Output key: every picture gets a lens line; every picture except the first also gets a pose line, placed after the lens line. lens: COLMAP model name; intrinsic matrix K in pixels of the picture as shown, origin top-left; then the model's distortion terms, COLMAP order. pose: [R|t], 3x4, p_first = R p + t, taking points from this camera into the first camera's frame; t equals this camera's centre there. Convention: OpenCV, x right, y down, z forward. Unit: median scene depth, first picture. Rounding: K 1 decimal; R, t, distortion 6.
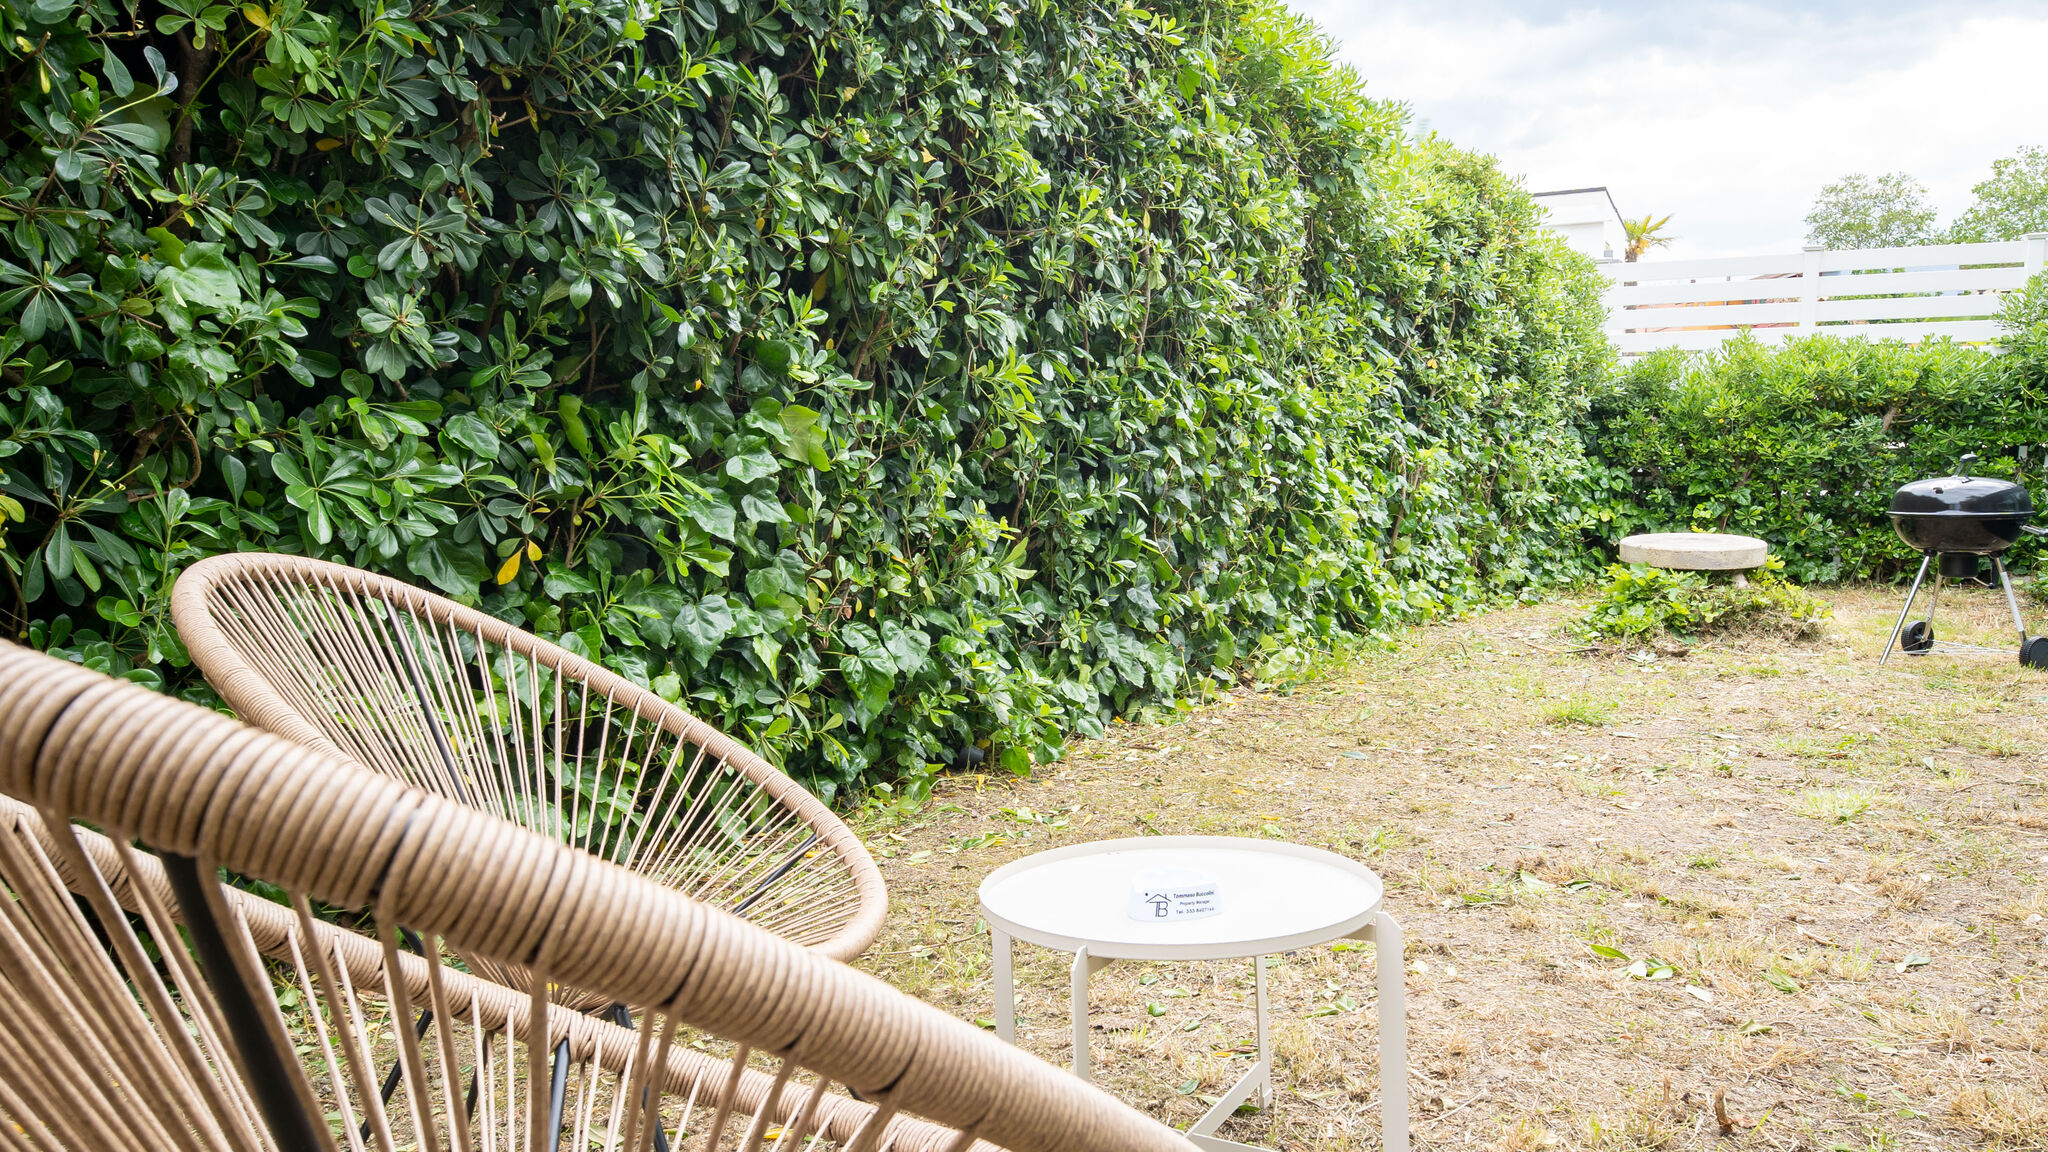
lens RADIAL K [[1348.5, 0, 1027.0], [0, 1348.5, 579.1], [0, 0, 1]] dist [-0.002865, -0.000264]
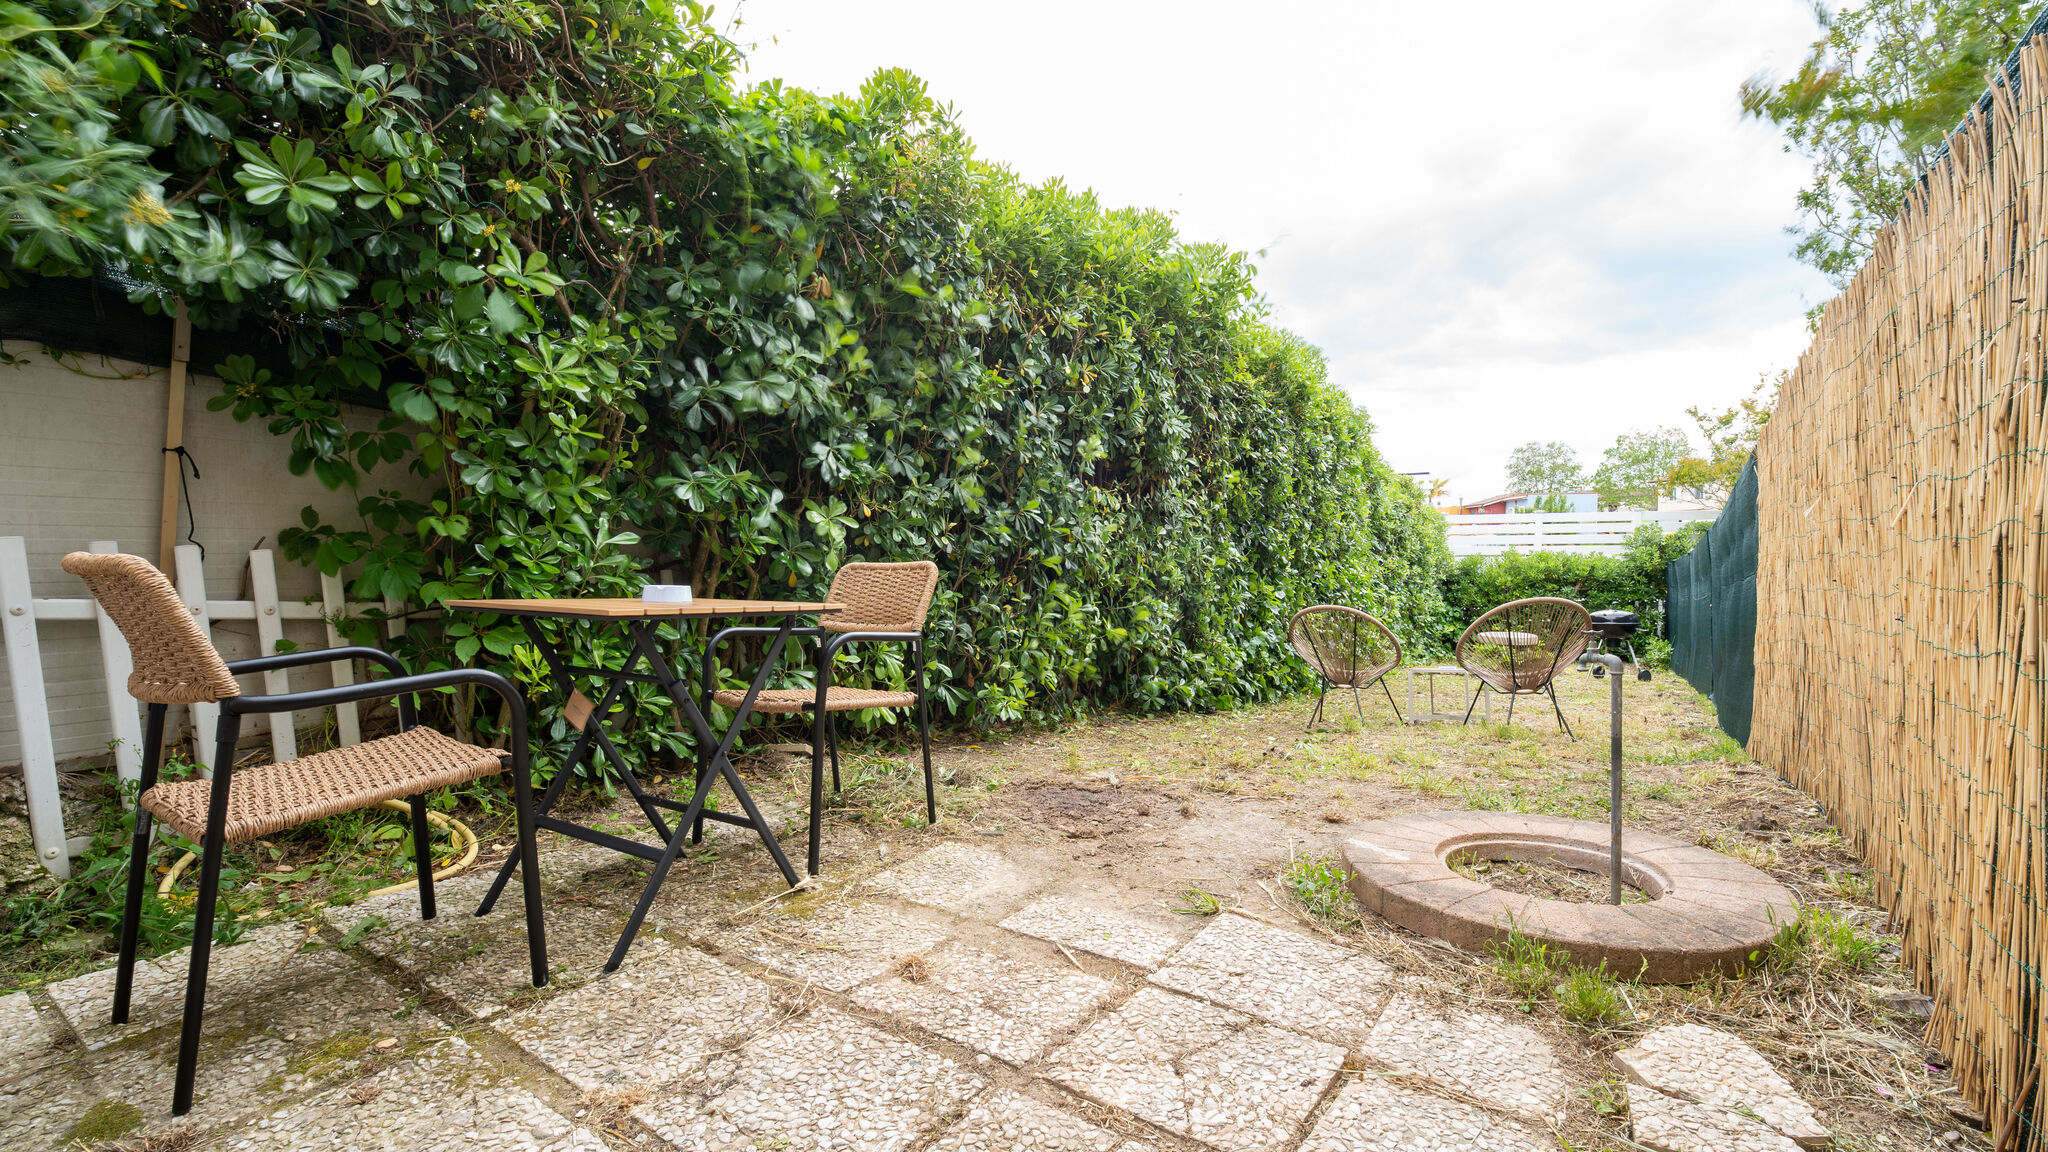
lens RADIAL K [[884.3, 0, 1018.9], [0, 884.3, 575.7], [0, 0, 1]] dist [0.000631, 0.000041]
pose [[0.999571, 0.021338, 0.020056, -0.330238], [-0.018849, 0.992948, -0.117044, 0.053295], [-0.022412, 0.116615, 0.992924, -0.459950]]
